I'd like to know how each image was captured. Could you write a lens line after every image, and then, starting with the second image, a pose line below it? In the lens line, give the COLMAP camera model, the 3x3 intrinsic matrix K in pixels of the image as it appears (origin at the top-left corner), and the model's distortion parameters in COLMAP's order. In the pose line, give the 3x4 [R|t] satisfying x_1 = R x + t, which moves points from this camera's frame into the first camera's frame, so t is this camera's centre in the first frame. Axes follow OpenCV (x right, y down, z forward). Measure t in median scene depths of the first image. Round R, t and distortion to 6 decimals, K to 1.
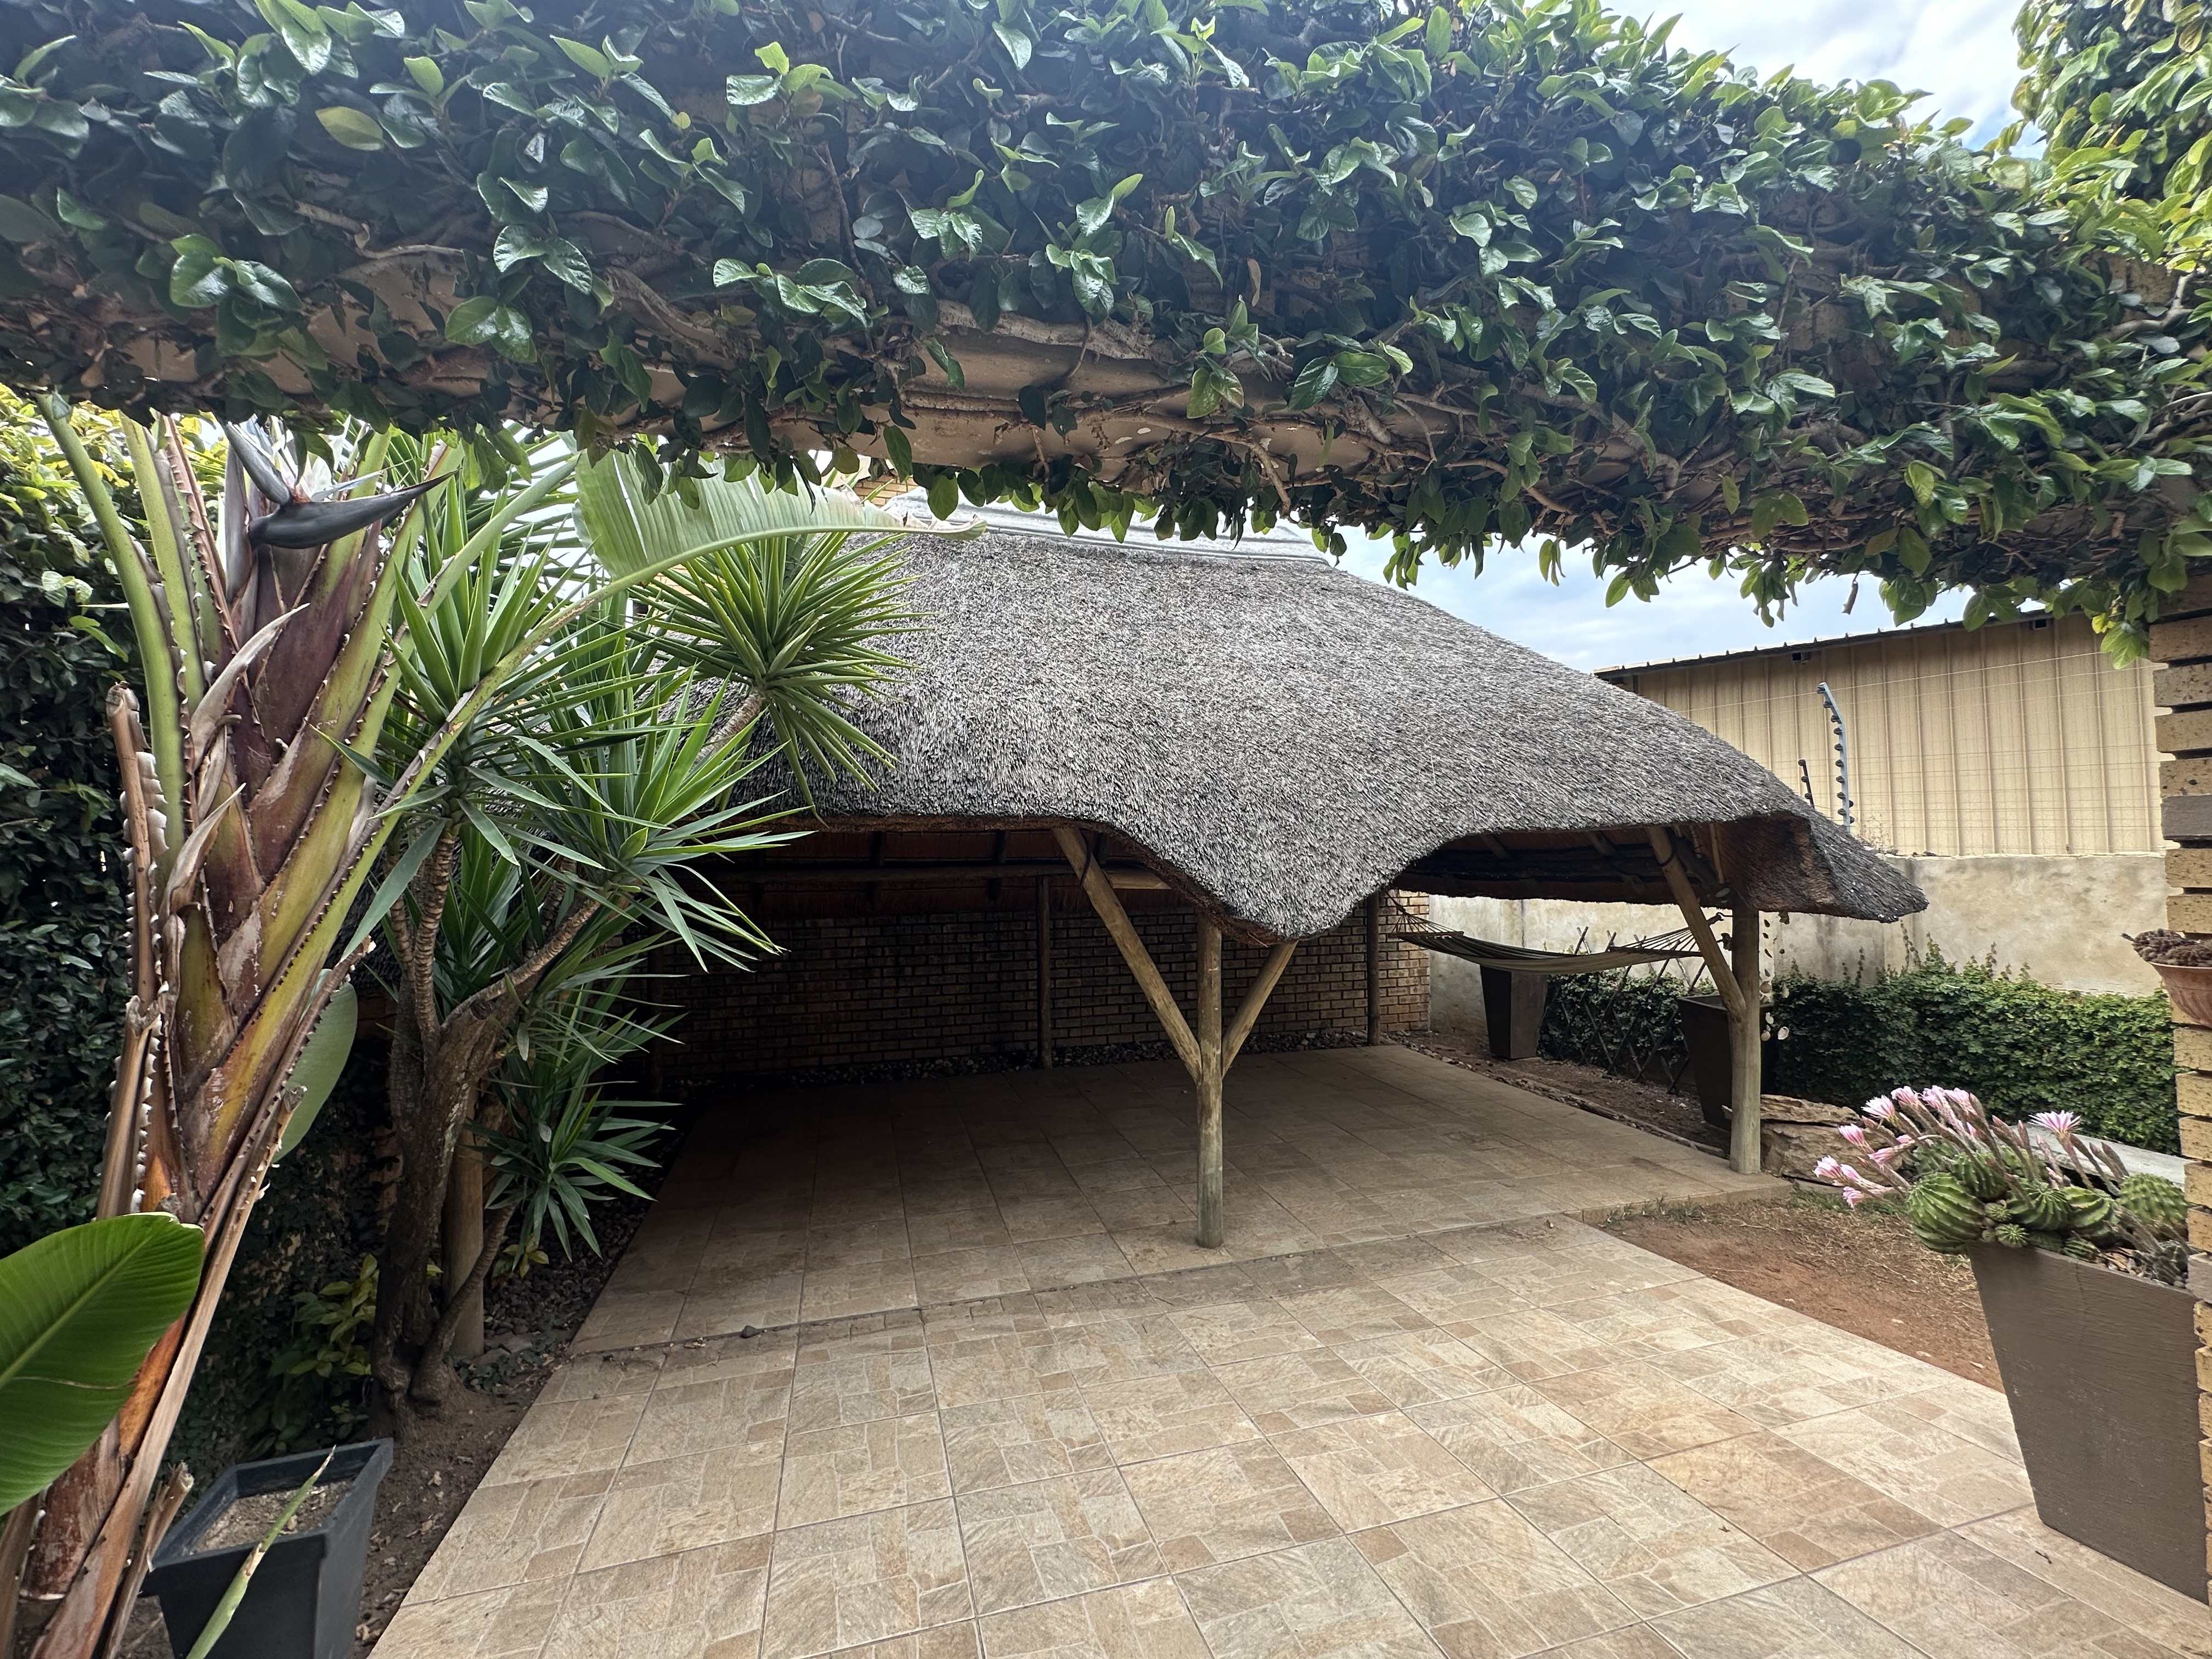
lens RADIAL K [[889.5, 0, 1105.5], [0, 889.5, 825.0], [0, 0, 1]] dist [-0.003502, 0.000404]
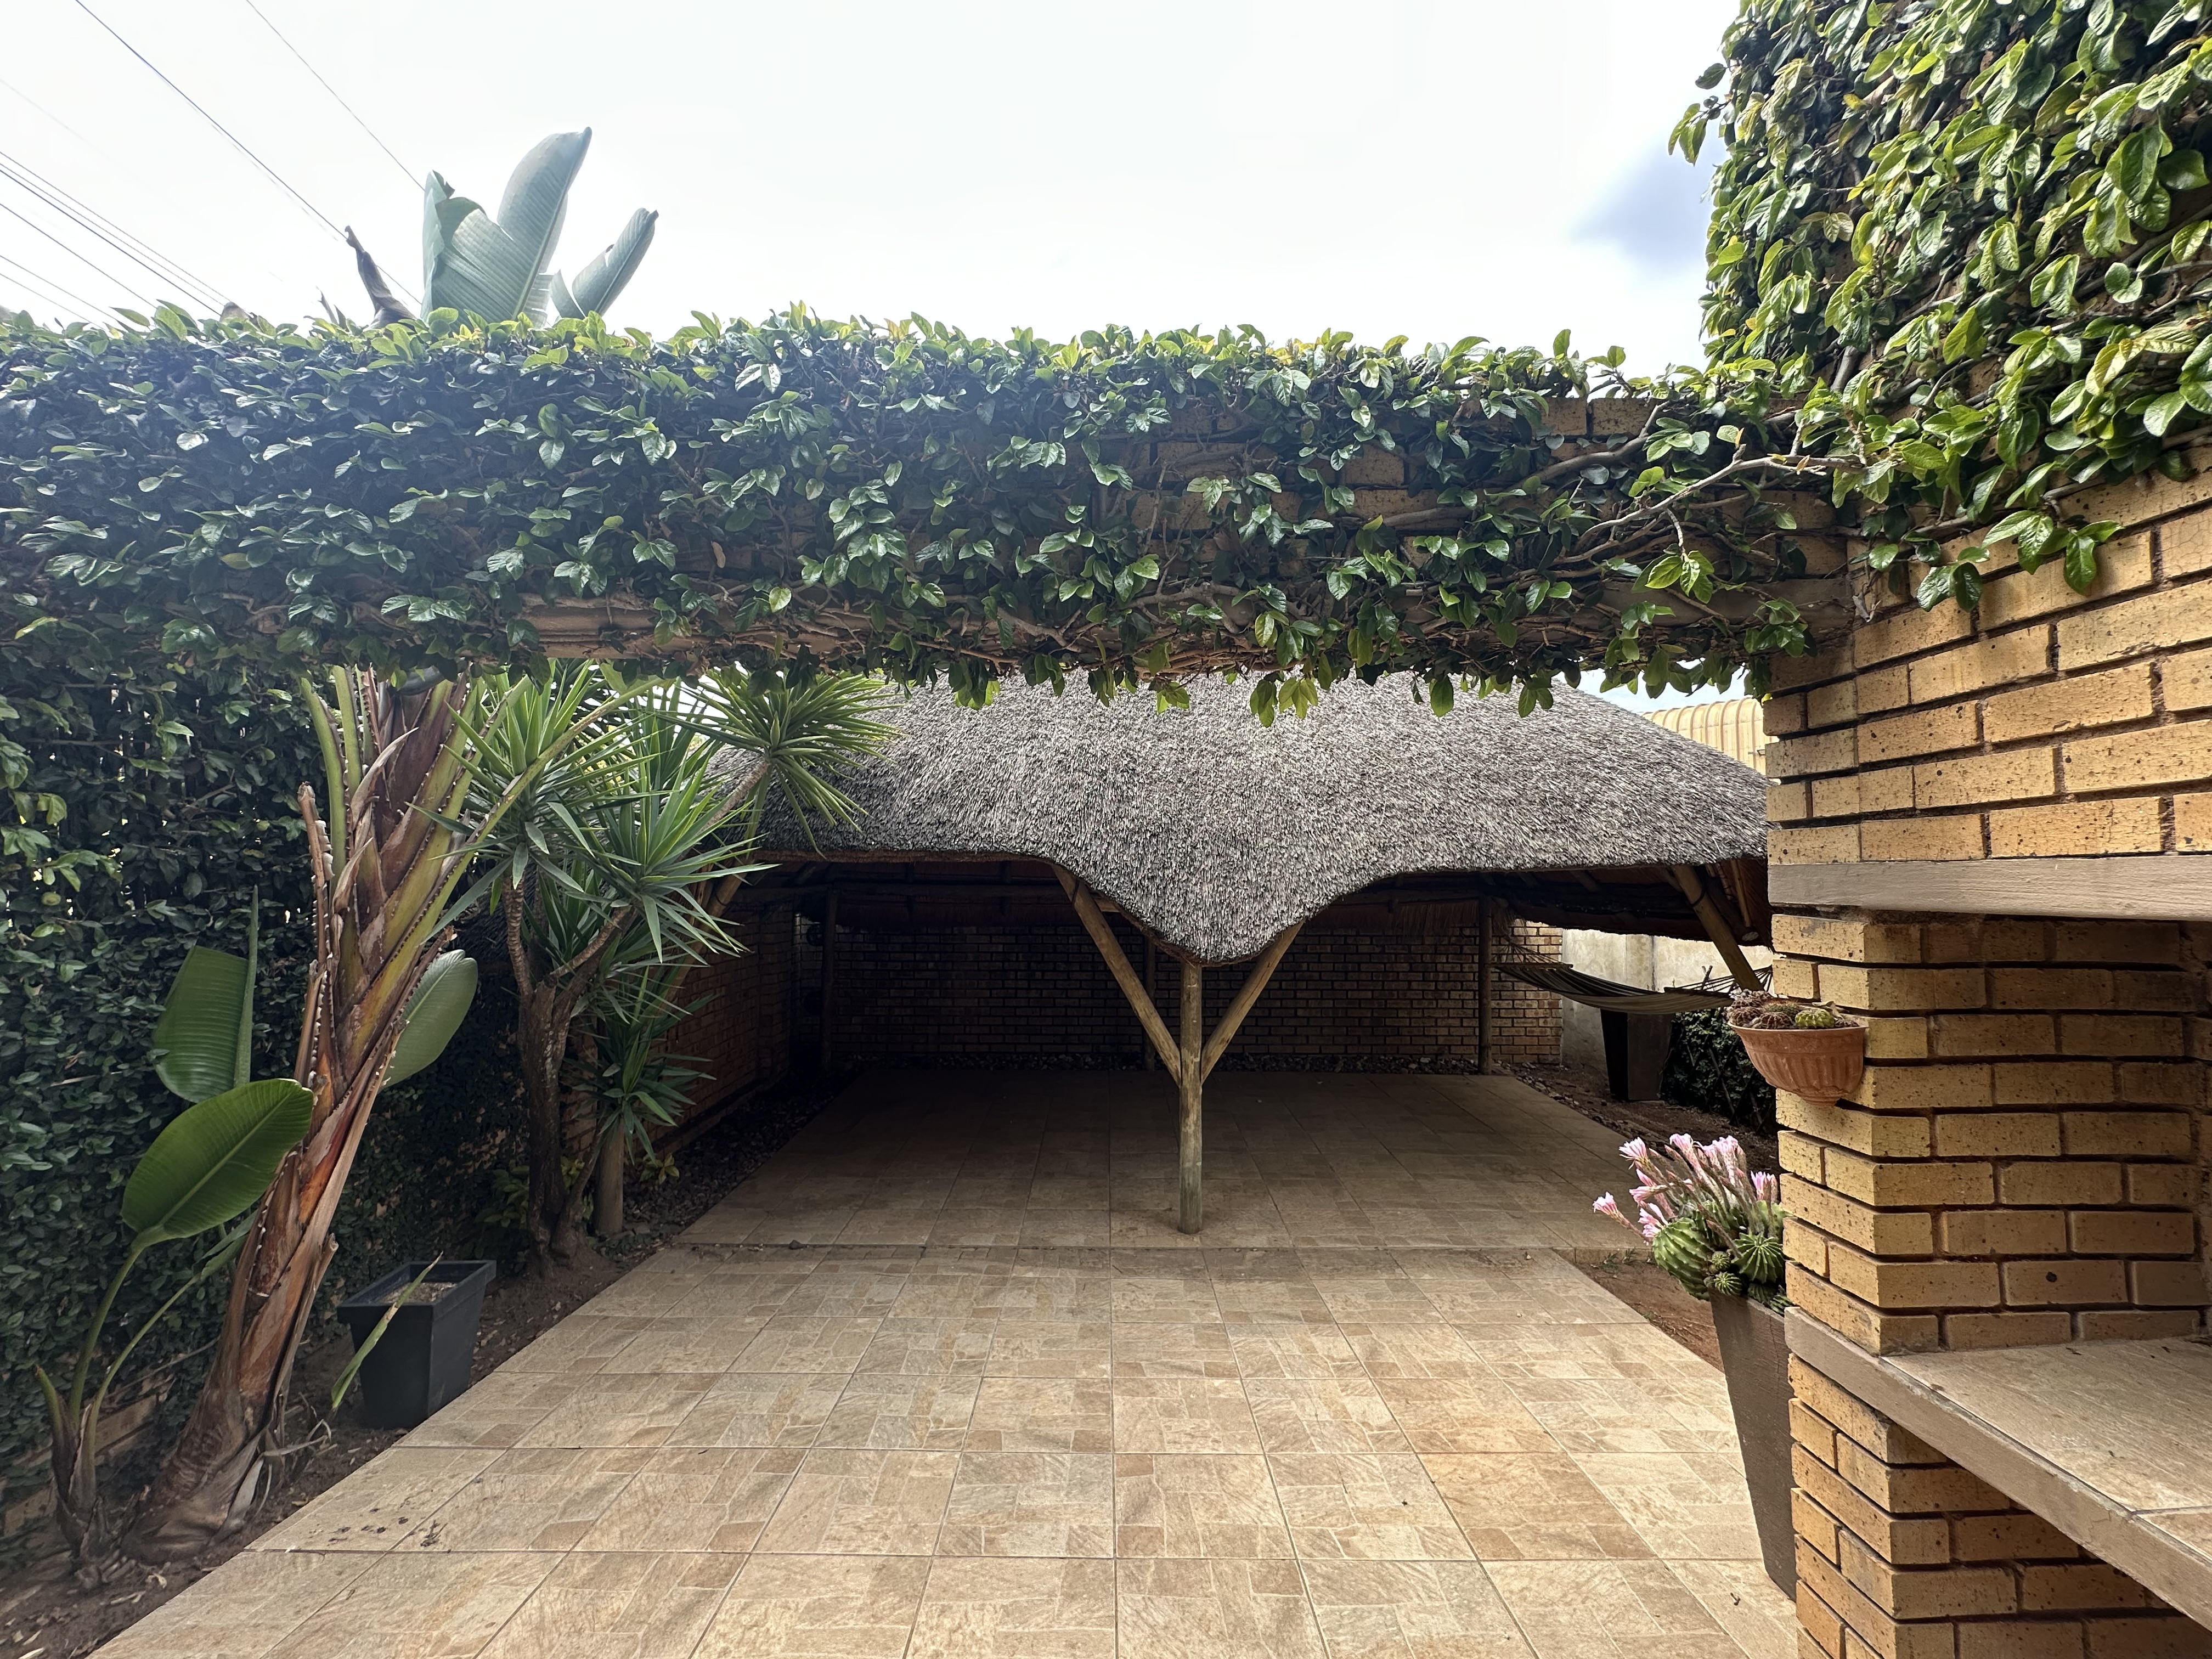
lens RADIAL K [[852.0, 0, 1113.8], [0, 852.0, 826.9], [0, 0, 1]] dist [-0.003616, -0.000111]
pose [[0.965817, 0.007792, -0.259109, 0.378087], [-0.012161, 0.999810, -0.015264, -0.027482], [0.258940, 0.017894, 0.965728, -0.093974]]
